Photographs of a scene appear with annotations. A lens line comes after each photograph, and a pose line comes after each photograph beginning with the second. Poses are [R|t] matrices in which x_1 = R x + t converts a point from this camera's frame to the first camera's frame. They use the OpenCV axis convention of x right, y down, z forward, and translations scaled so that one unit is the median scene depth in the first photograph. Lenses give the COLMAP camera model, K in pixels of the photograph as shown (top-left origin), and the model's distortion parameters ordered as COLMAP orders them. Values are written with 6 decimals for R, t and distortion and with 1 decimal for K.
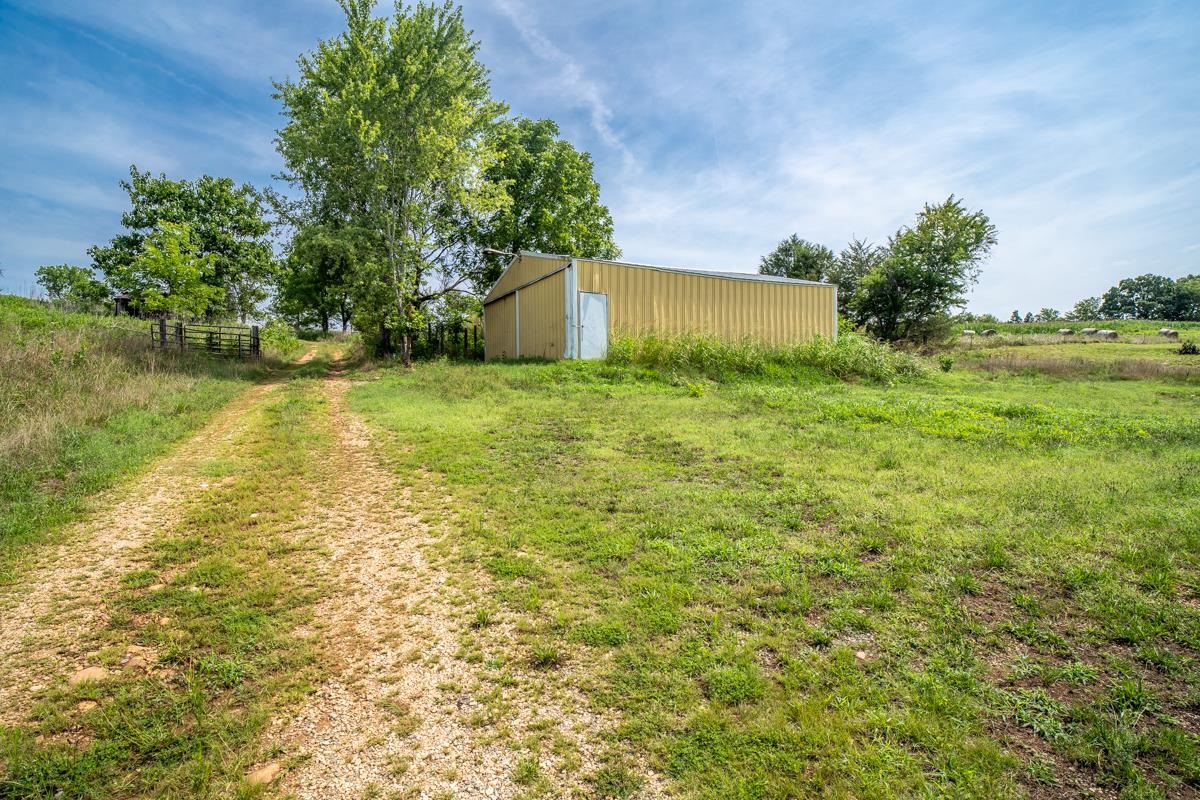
lens RADIAL K [[657.7, 0, 592.0], [0, 657.7, 407.4], [0, 0, 1]] dist [-0.005376, 0.003746]
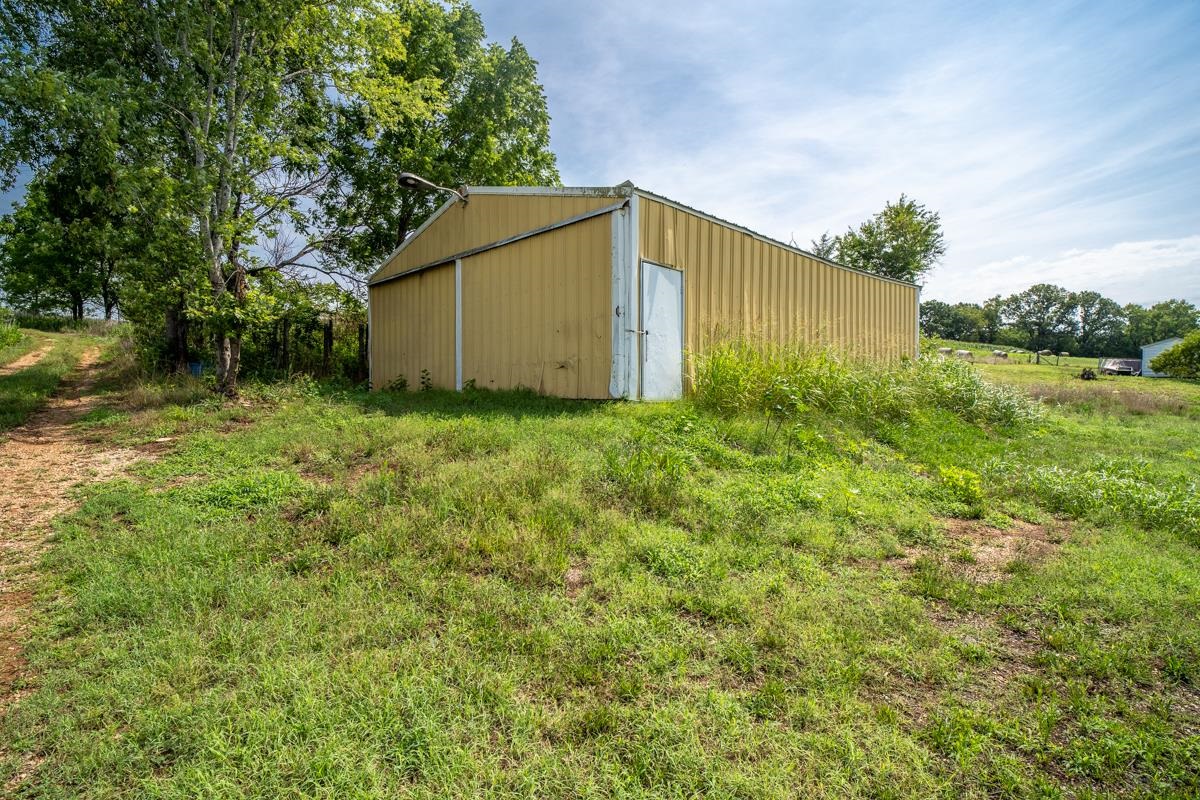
lens RADIAL K [[657.7, 0, 594.9], [0, 657.7, 392.8], [0, 0, 1]] dist [-0.005376, 0.003746]
pose [[0.963057, 0.013031, 0.268981, -0.093874], [-0.006089, 0.999627, -0.026625, -0.033754], [-0.269227, 0.024004, 0.962777, 0.281158]]
